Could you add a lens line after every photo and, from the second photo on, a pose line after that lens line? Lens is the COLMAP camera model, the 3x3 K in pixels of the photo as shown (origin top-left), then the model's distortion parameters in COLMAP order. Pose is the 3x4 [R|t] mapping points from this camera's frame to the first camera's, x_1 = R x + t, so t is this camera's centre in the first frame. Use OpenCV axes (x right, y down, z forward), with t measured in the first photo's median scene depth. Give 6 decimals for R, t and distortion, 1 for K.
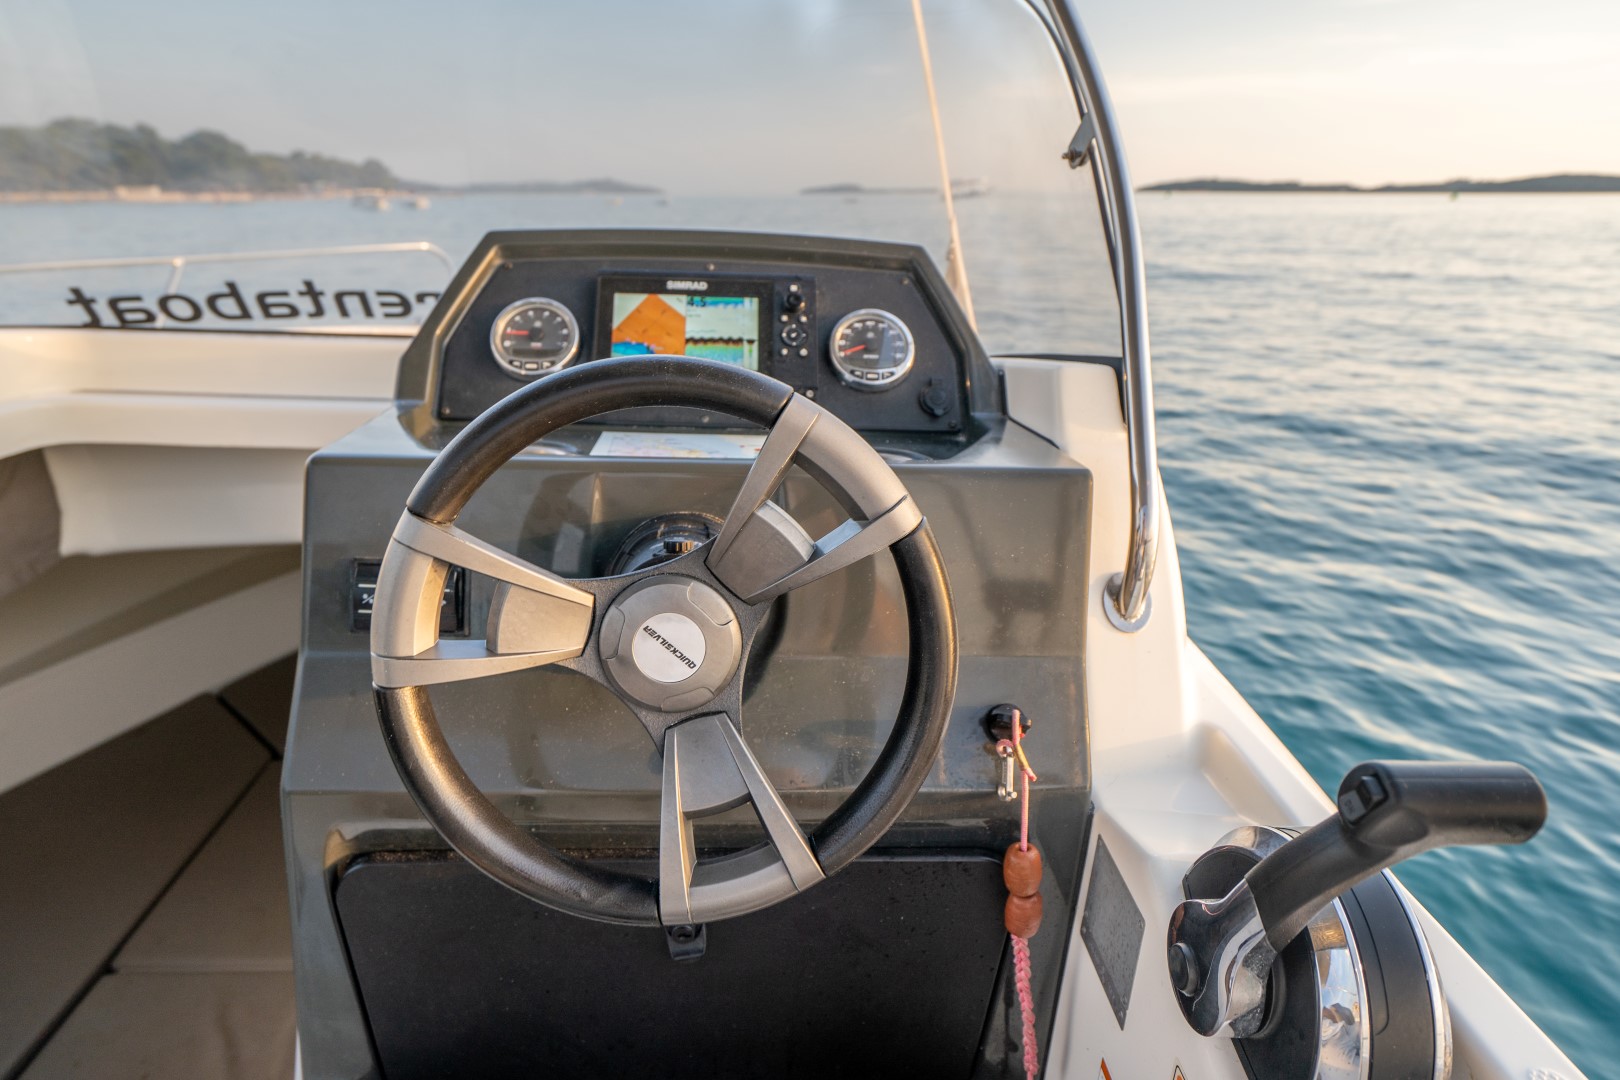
lens RADIAL K [[937.1, 0, 838.3], [0, 937.1, 536.6], [0, 0, 1]] dist [-0.038701, 0.016073]
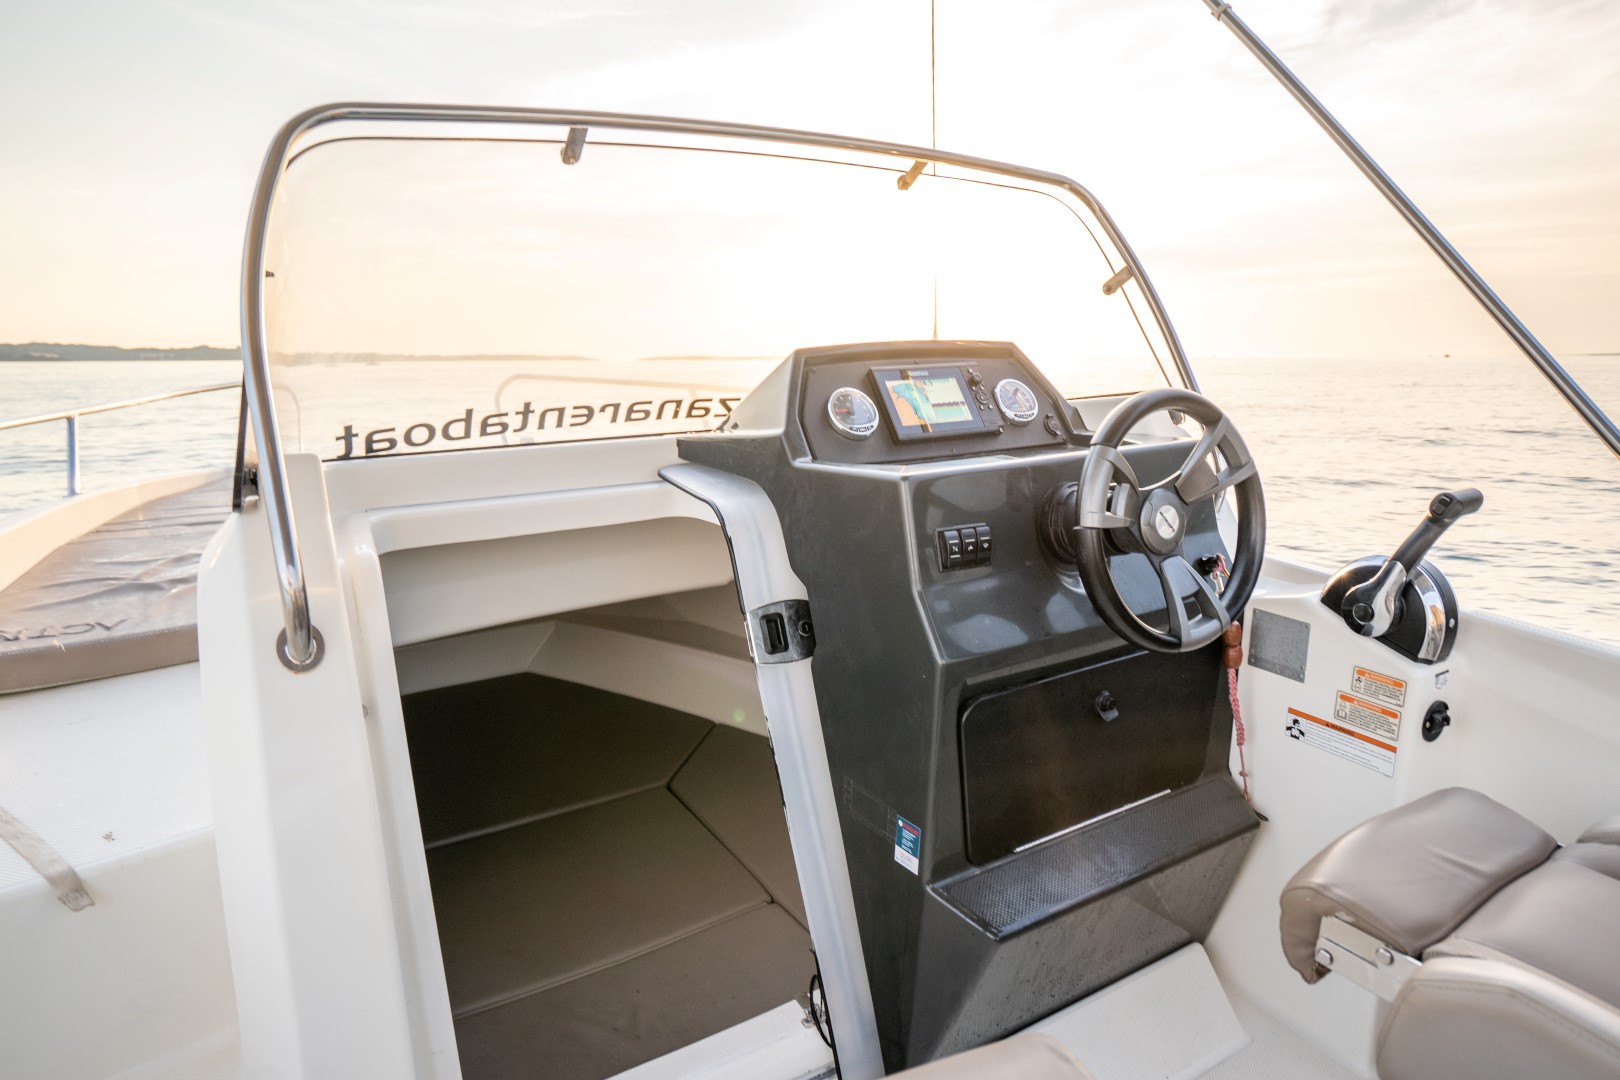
lens RADIAL K [[946.9, 0, 808.4], [0, 946.9, 529.5], [0, 0, 1]] dist [-0.056708, 0.038826]
pose [[0.902497, -0.151449, 0.403191, -1.028717], [0.194173, 0.978675, -0.067019, 0.069342], [-0.384443, 0.138773, 0.912659, -0.385509]]
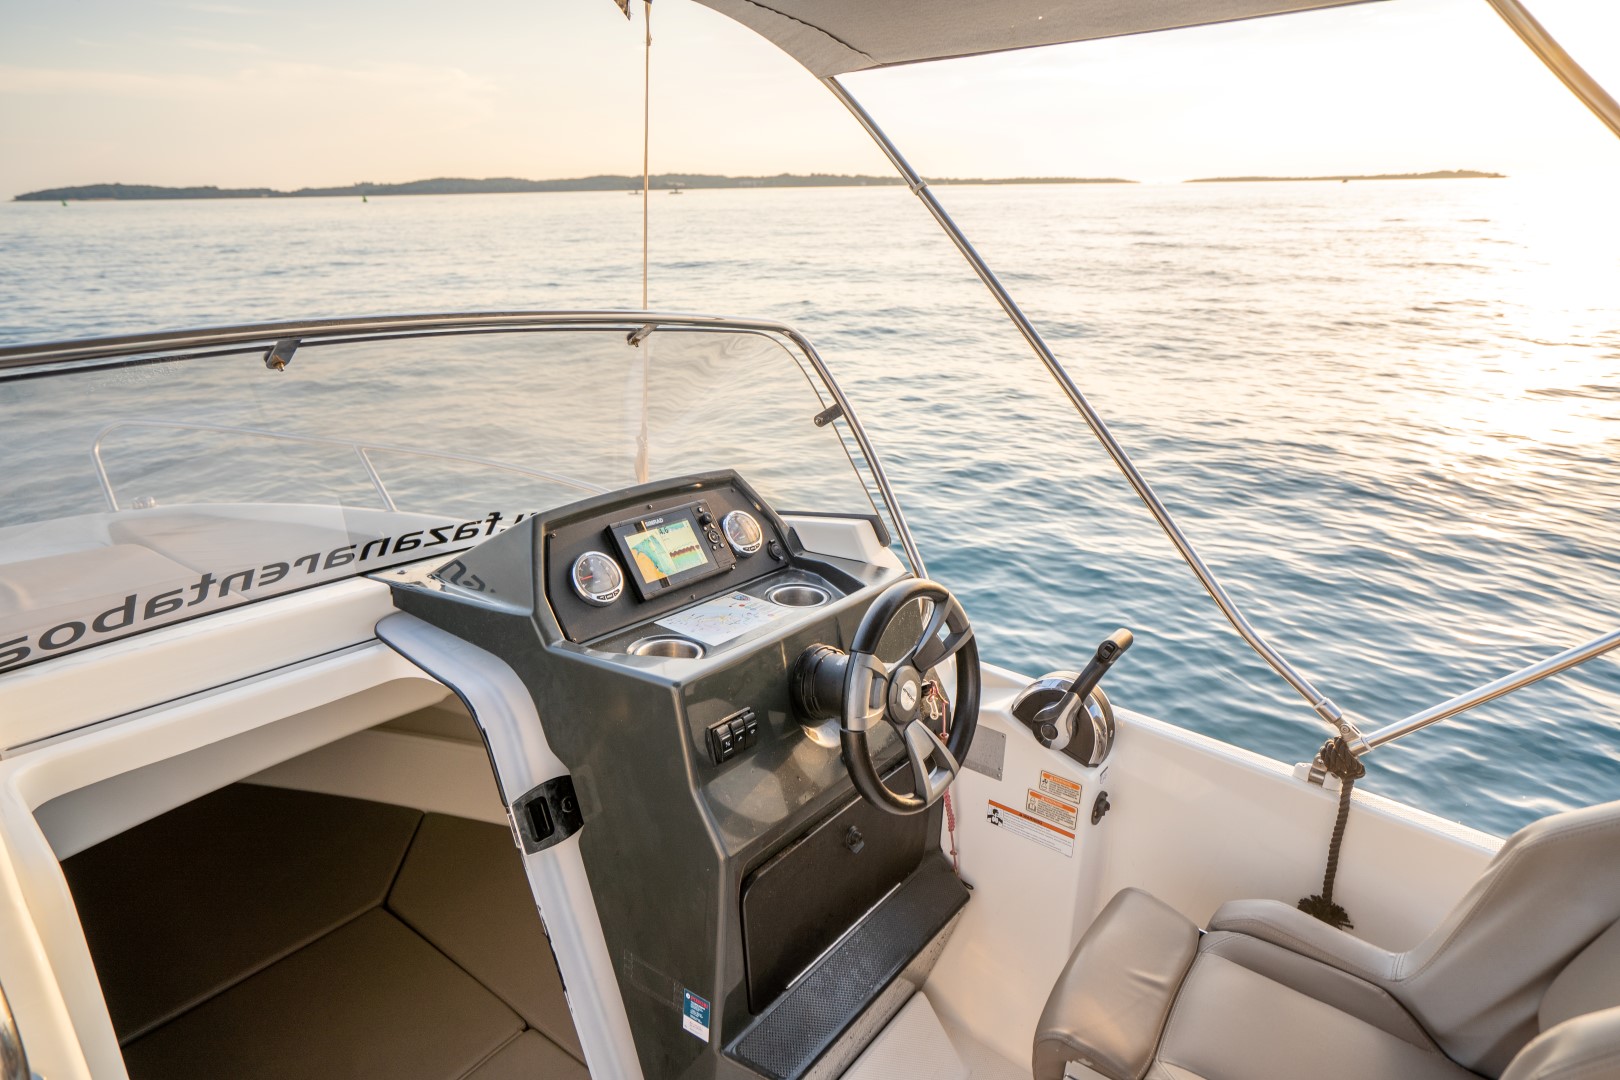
lens RADIAL K [[912.4, 0, 810.0], [0, 912.4, 527.3], [0, 0, 1]] dist [-0.043209, 0.032728]
pose [[0.678147, -0.232557, 0.697161, -1.091524], [0.247593, 0.965454, 0.081214, -0.320467], [-0.691964, 0.117538, 0.712300, -0.335928]]
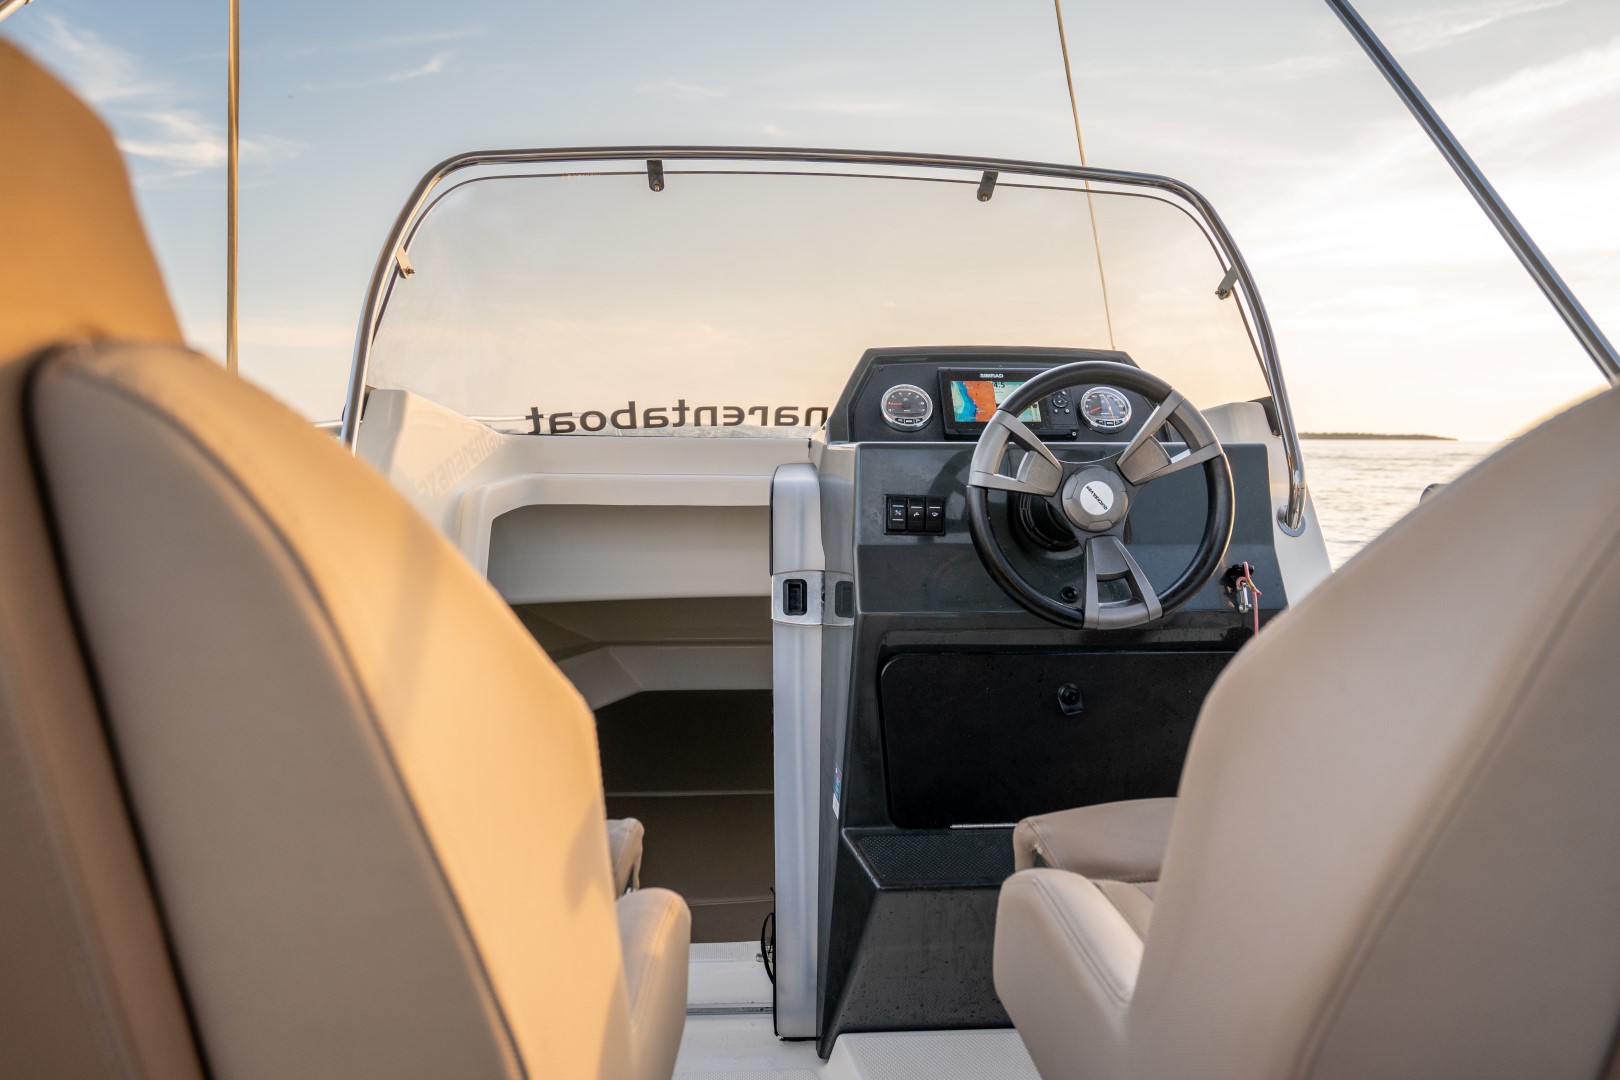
lens RADIAL K [[1038.6, 0, 810.0], [0, 1038.6, 540.0], [0, 0, 1]] dist [-0.059863, 0.000131]
pose [[0.998710, -0.034389, -0.037357, -0.421818], [0.025806, 0.977394, -0.209847, 0.389296], [0.043729, 0.208612, 0.977020, -0.739453]]
